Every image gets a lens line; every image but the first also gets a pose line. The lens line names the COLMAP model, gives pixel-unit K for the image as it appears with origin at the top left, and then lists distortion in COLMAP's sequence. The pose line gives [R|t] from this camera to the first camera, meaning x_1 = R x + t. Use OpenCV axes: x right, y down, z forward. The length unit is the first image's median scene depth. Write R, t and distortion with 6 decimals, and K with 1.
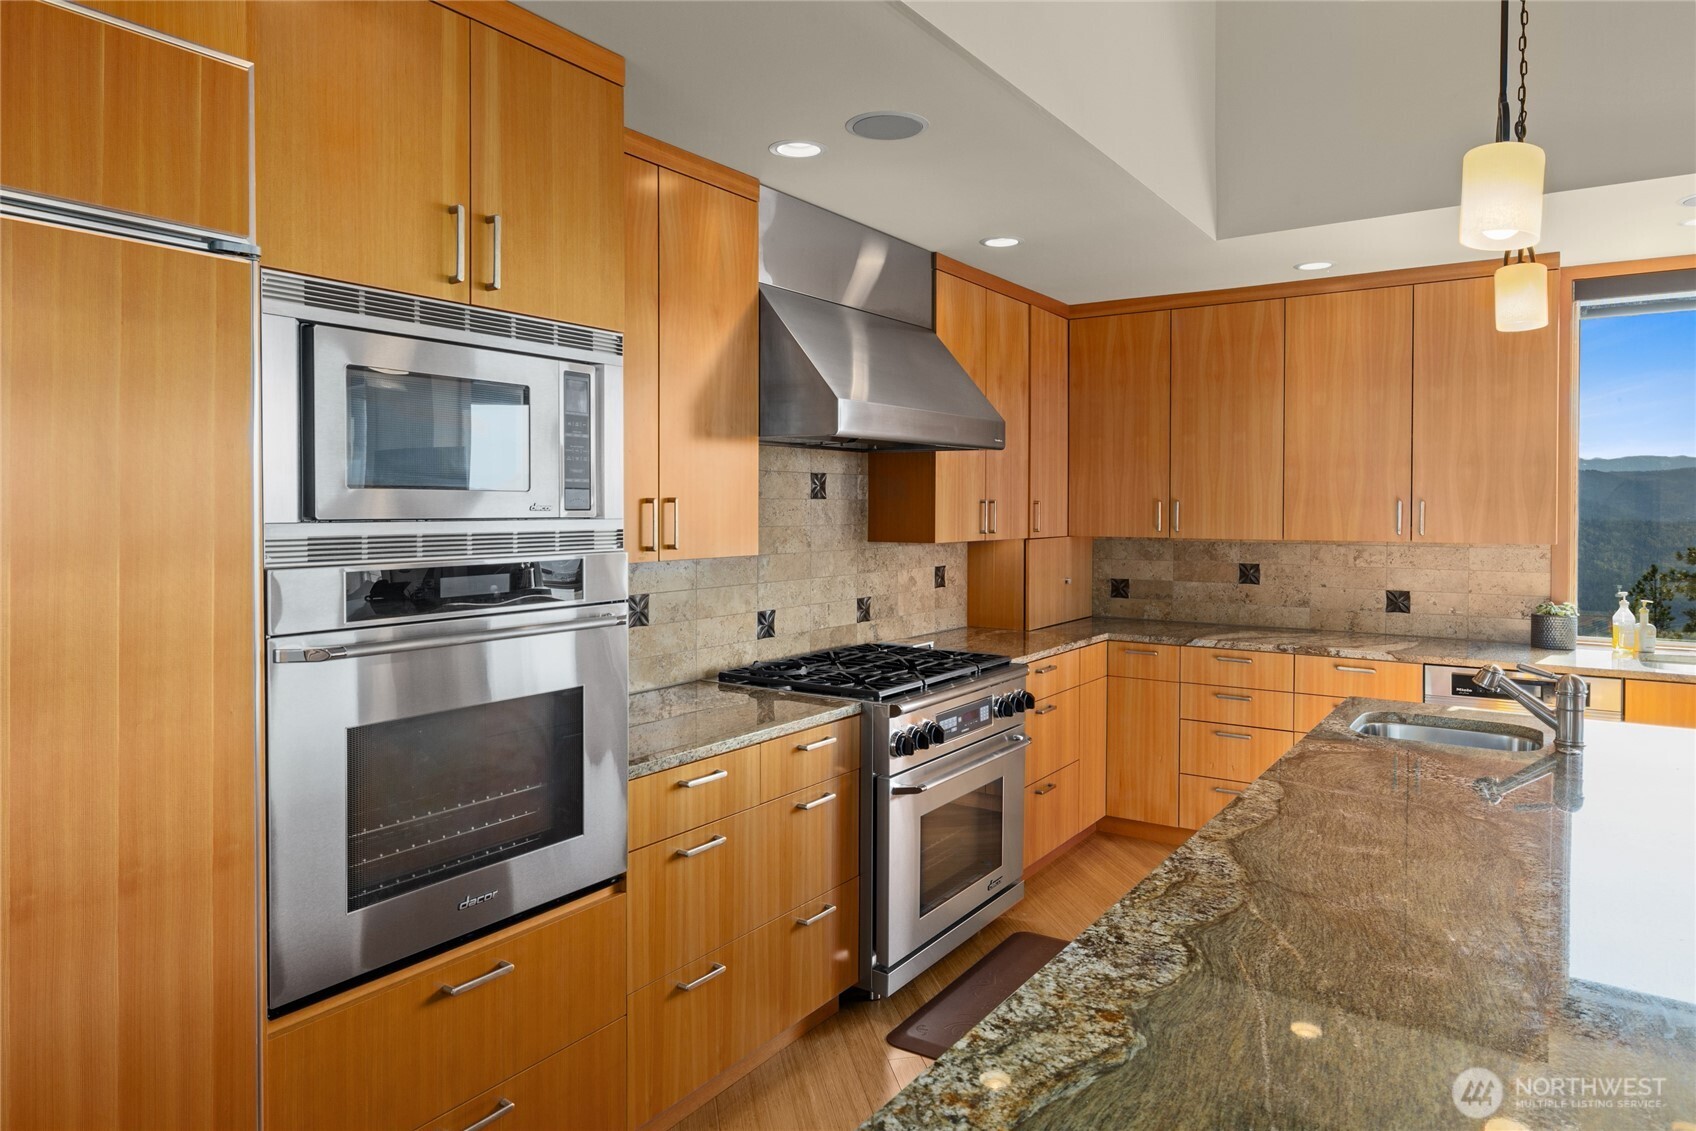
lens RADIAL K [[1070.4, 0, 851.4], [0, 1070.4, 523.8], [0, 0, 1]] dist [-0.000748, -0.003609]
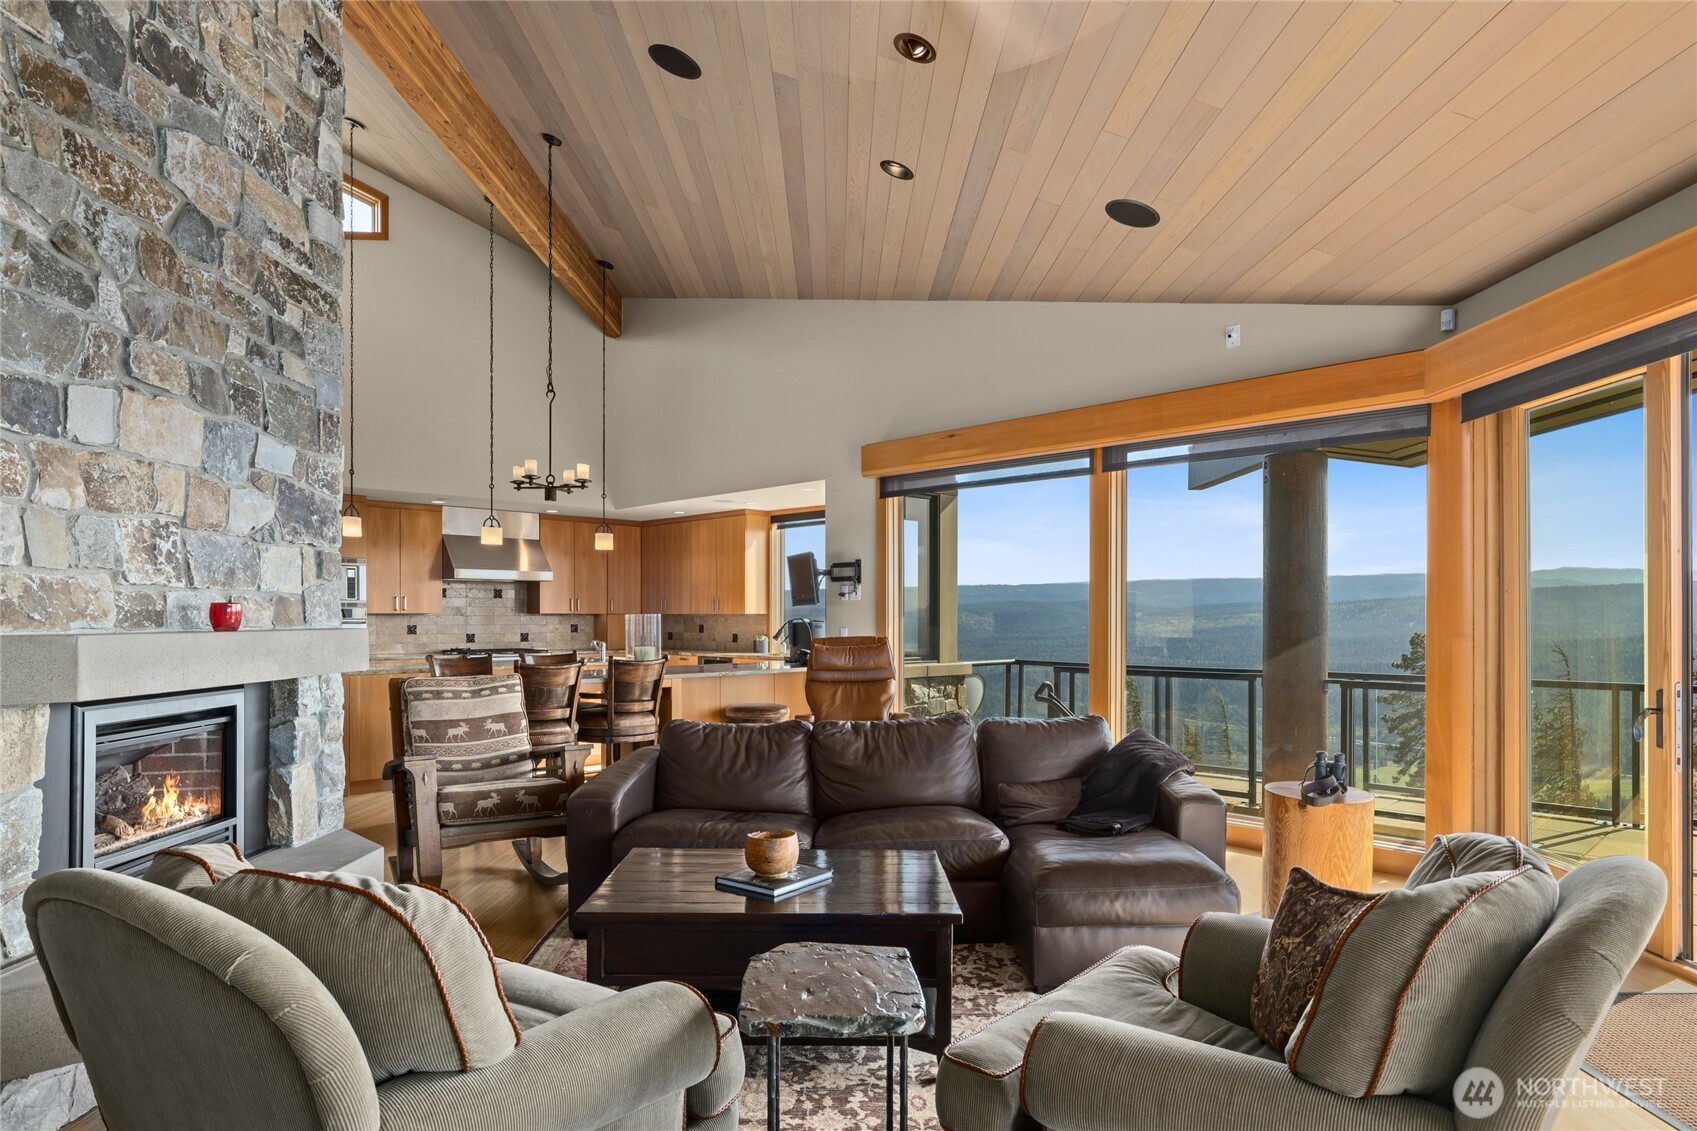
lens RADIAL K [[972.4, 0, 833.5], [0, 972.4, 613.4], [0, 0, 1]] dist [0.002057, -0.001977]
pose [[0.977905, -0.001368, -0.209045, 1.360289], [-0.002996, 0.999784, -0.020558, 0.067586], [0.209028, 0.020730, 0.977690, -1.361690]]
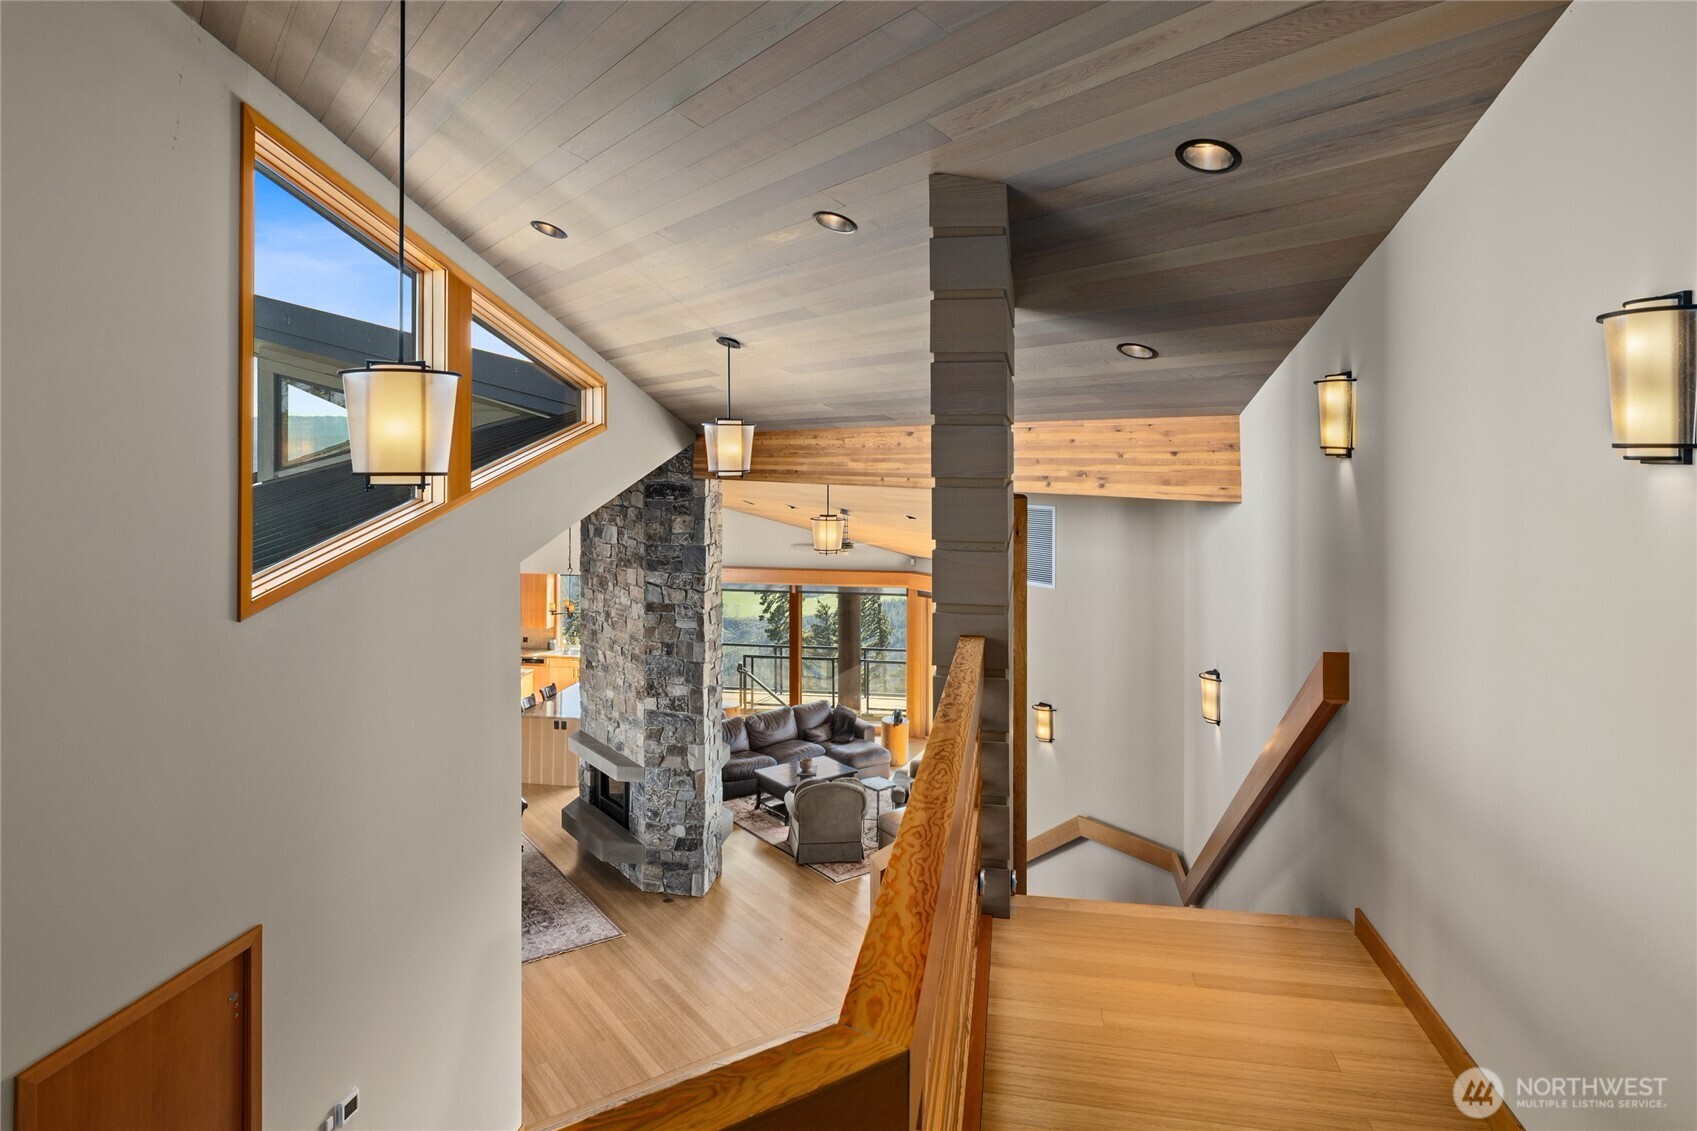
lens RADIAL K [[972.4, 0, 851.1], [0, 972.4, 460.5], [0, 0, 1]] dist [0.002057, -0.001977]
pose [[0.905517, 0.006677, 0.424258, 0.044216], [0.000287, 0.999866, -0.016347, -0.632369], [-0.424310, 0.014925, 0.905394, -3.363315]]
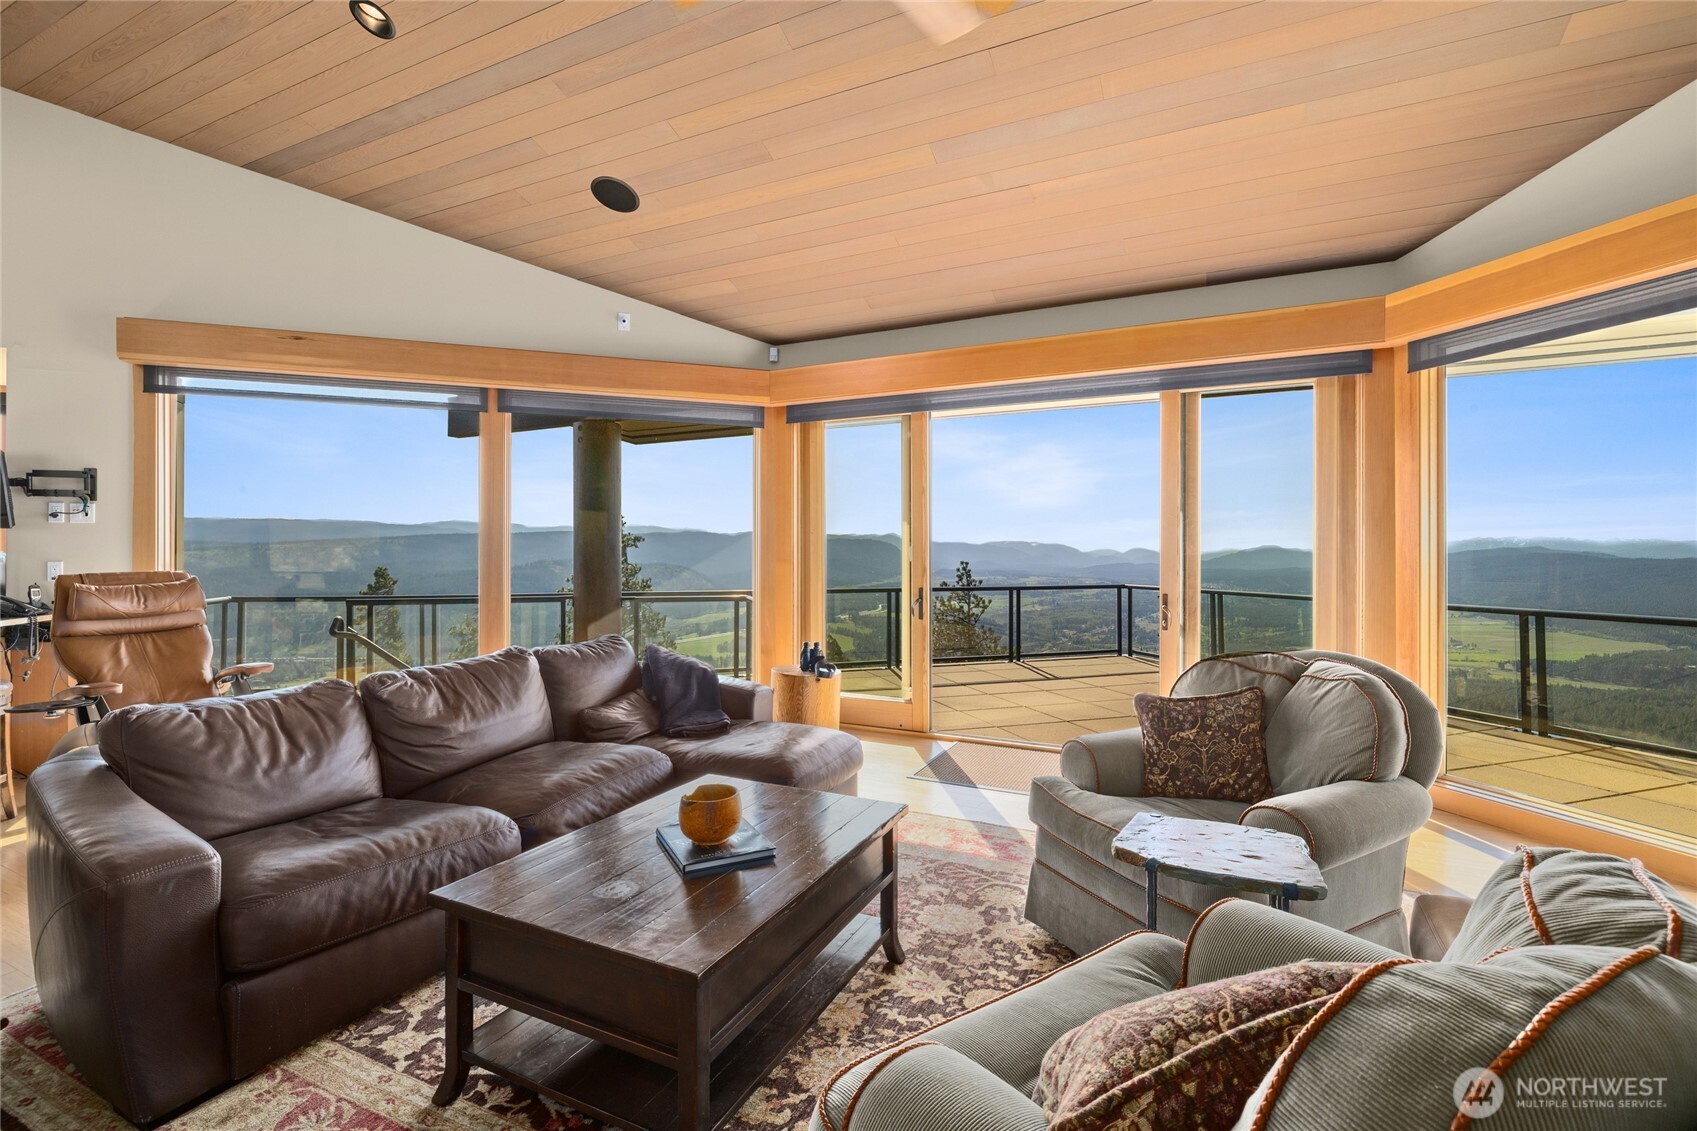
lens RADIAL K [[762.6, 0, 841.0], [0, 762.6, 545.6], [0, 0, 1]] dist [-0.005759, -0.000144]
pose [[0.613836, 0.010663, 0.789362, 0.830244], [0.012104, 0.999664, -0.022917, 0.072087], [-0.789341, 0.023621, 0.613501, -1.026525]]
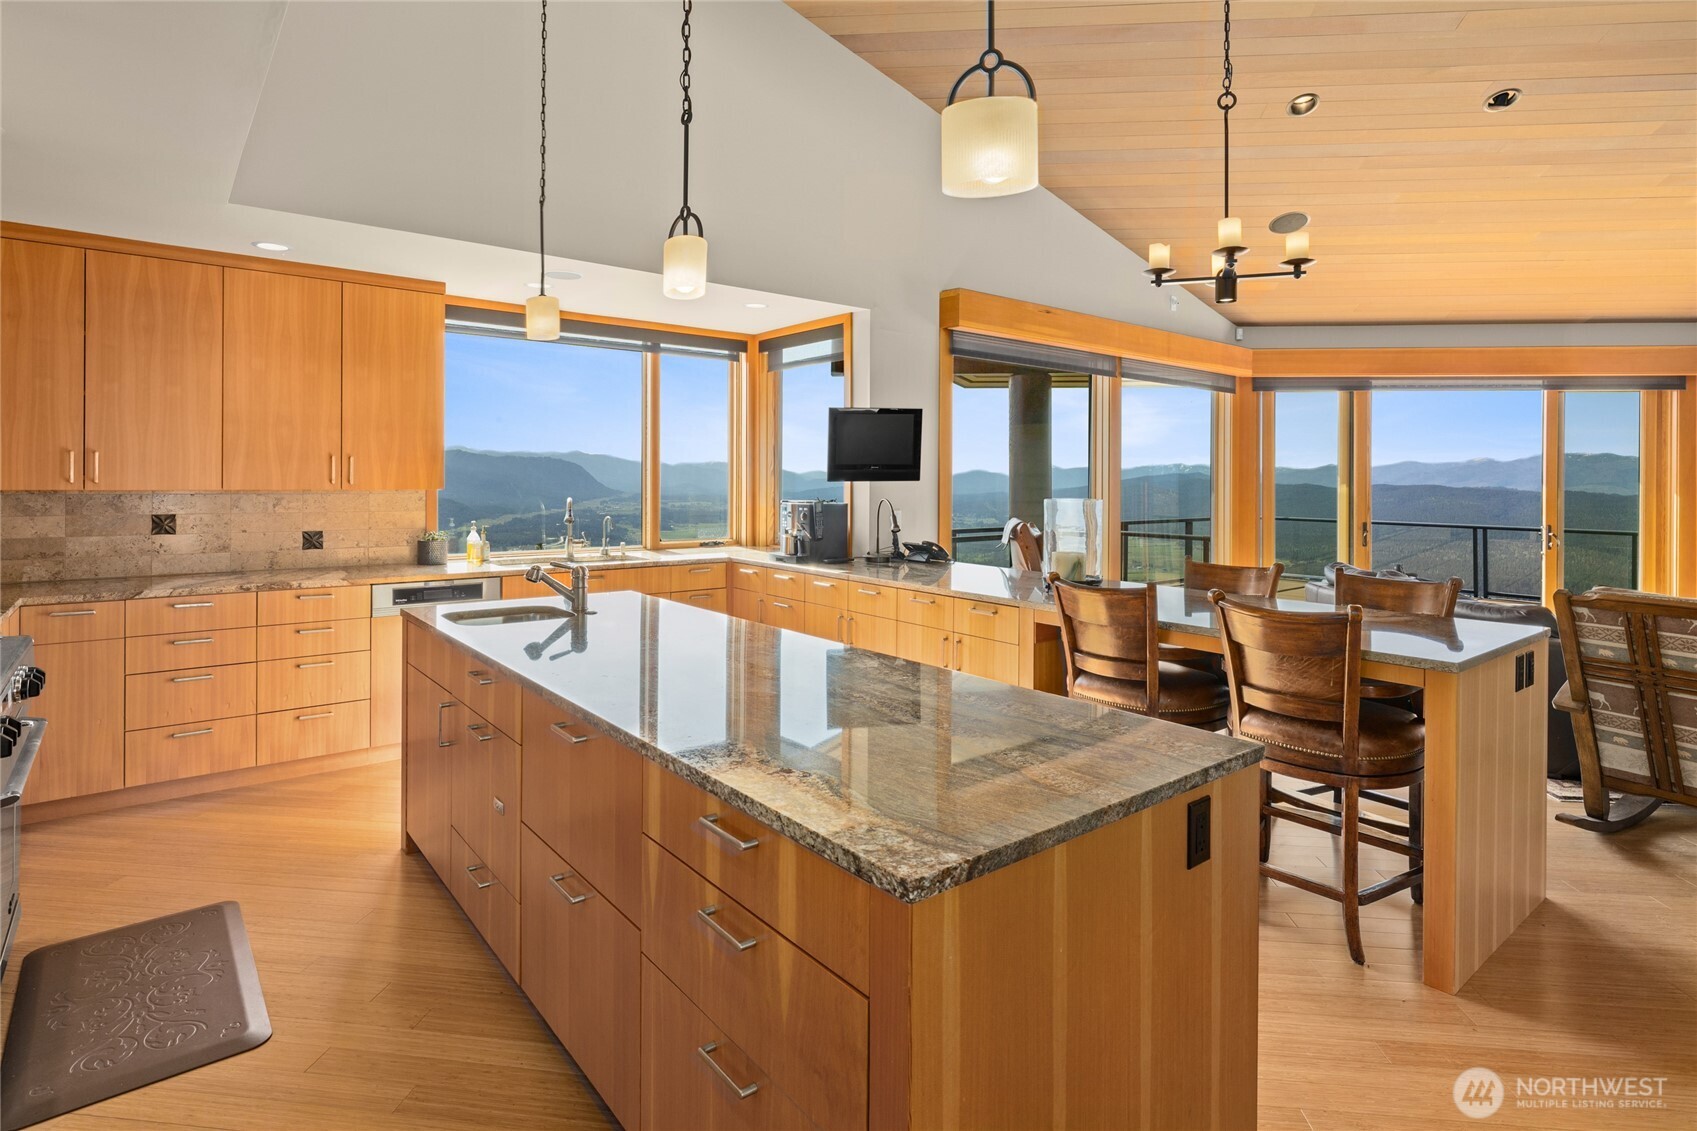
lens RADIAL K [[874.4, 0, 822.3], [0, 874.4, 472.6], [0, 0, 1]] dist [-0.006262, 0.002969]
pose [[0.314654, 0.008597, 0.949167, -0.265929], [0.009741, 0.999877, -0.012285, 0.015793], [-0.949156, 0.013111, 0.314532, 0.162013]]
